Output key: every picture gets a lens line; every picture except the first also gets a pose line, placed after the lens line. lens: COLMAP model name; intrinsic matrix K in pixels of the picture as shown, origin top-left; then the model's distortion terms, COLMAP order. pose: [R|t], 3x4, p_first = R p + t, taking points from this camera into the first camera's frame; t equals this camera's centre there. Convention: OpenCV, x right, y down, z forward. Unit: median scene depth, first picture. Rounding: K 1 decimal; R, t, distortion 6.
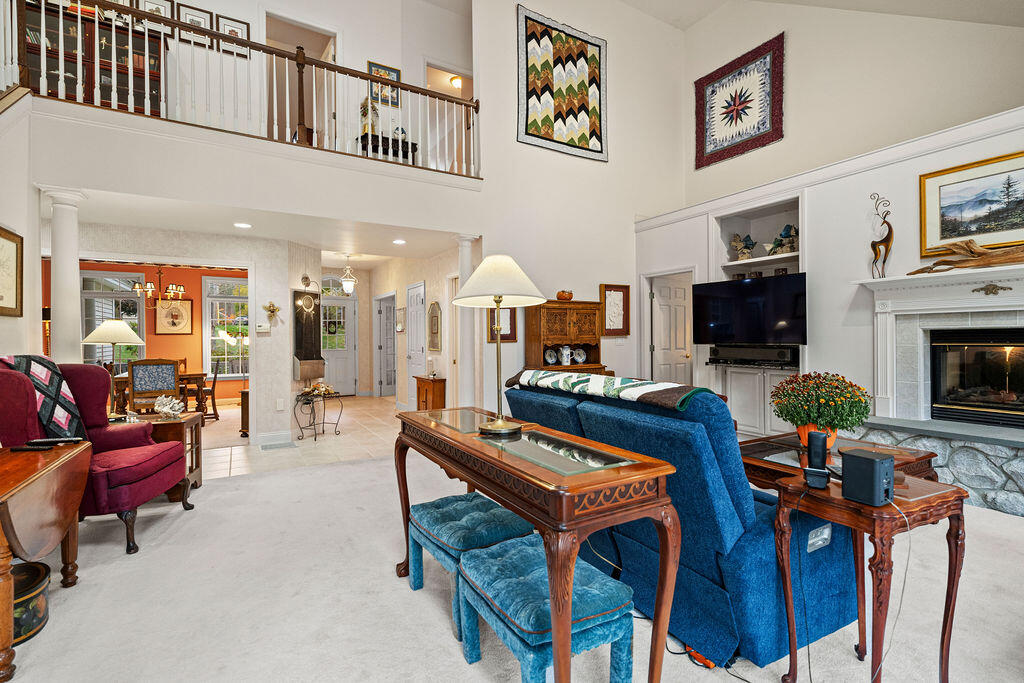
lens RADIAL K [[480.2, 0, 505.3], [0, 480.2, 339.3], [0, 0, 1]] dist [0.006904, -0.002749]
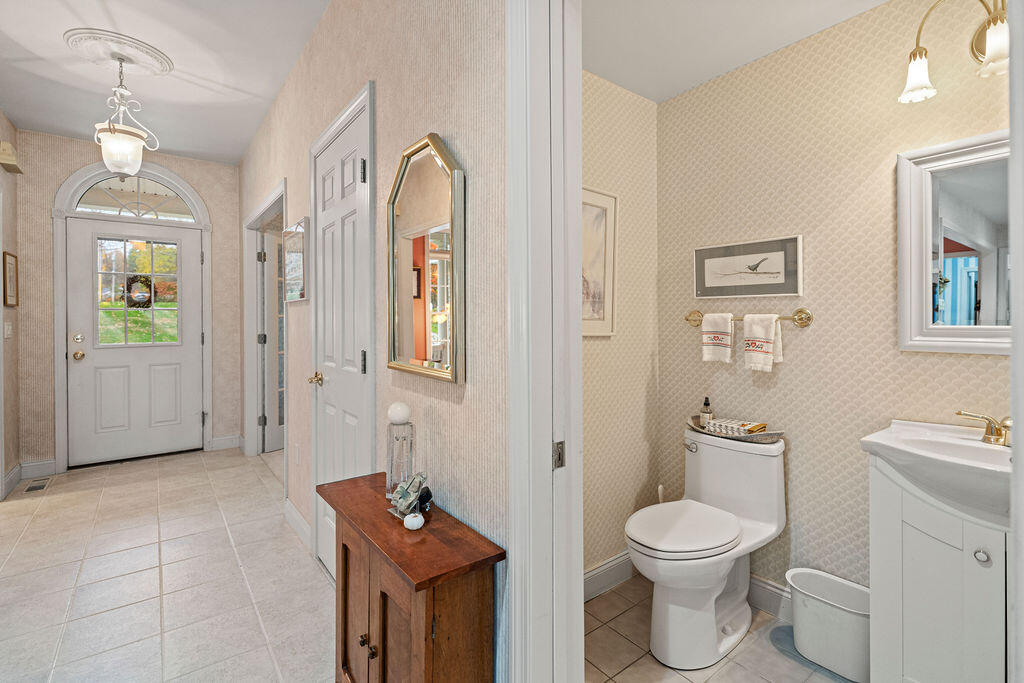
lens RADIAL K [[480.2, 0, 516.6], [0, 480.2, 323.8], [0, 0, 1]] dist [0.006904, -0.002749]
pose [[0.990544, 0.001605, 0.137189, -0.093636], [-0.002557, 0.999974, 0.006762, 0.000122], [-0.137175, -0.007049, 0.990522, 0.543180]]
